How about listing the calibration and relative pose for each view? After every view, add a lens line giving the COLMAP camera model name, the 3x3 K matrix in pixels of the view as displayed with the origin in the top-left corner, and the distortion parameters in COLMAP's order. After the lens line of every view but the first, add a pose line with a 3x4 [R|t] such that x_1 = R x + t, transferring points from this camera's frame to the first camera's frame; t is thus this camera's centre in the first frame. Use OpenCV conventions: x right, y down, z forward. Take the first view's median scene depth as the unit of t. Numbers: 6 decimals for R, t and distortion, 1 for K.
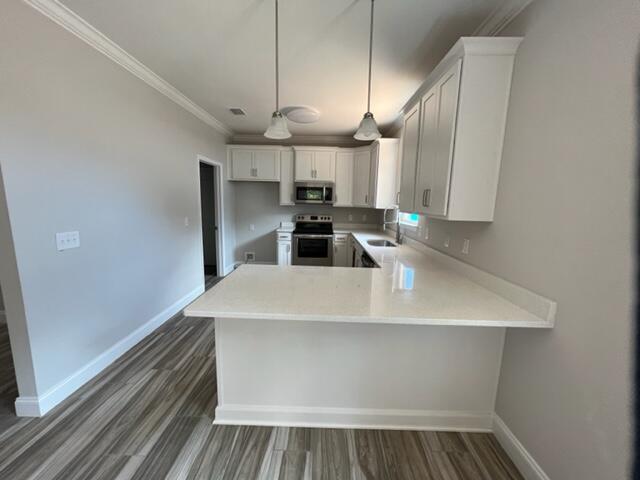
lens RADIAL K [[257.6, 0, 320.9], [0, 257.6, 241.1], [0, 0, 1]] dist [-0.000148, 0.000183]
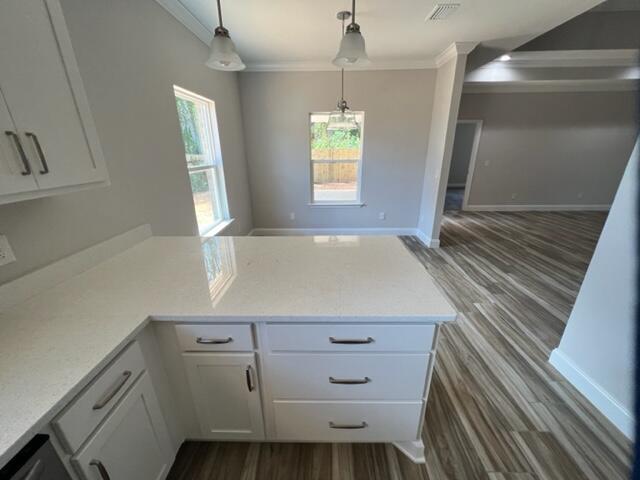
lens RADIAL K [[257.6, 0, 320.9], [0, 257.6, 241.1], [0, 0, 1]] dist [-0.000148, 0.000183]
pose [[-0.999886, -0.014906, -0.002563, -0.080506], [-0.014275, 0.874151, 0.485445, -0.291042], [-0.004996, 0.485426, -0.874264, 1.652559]]
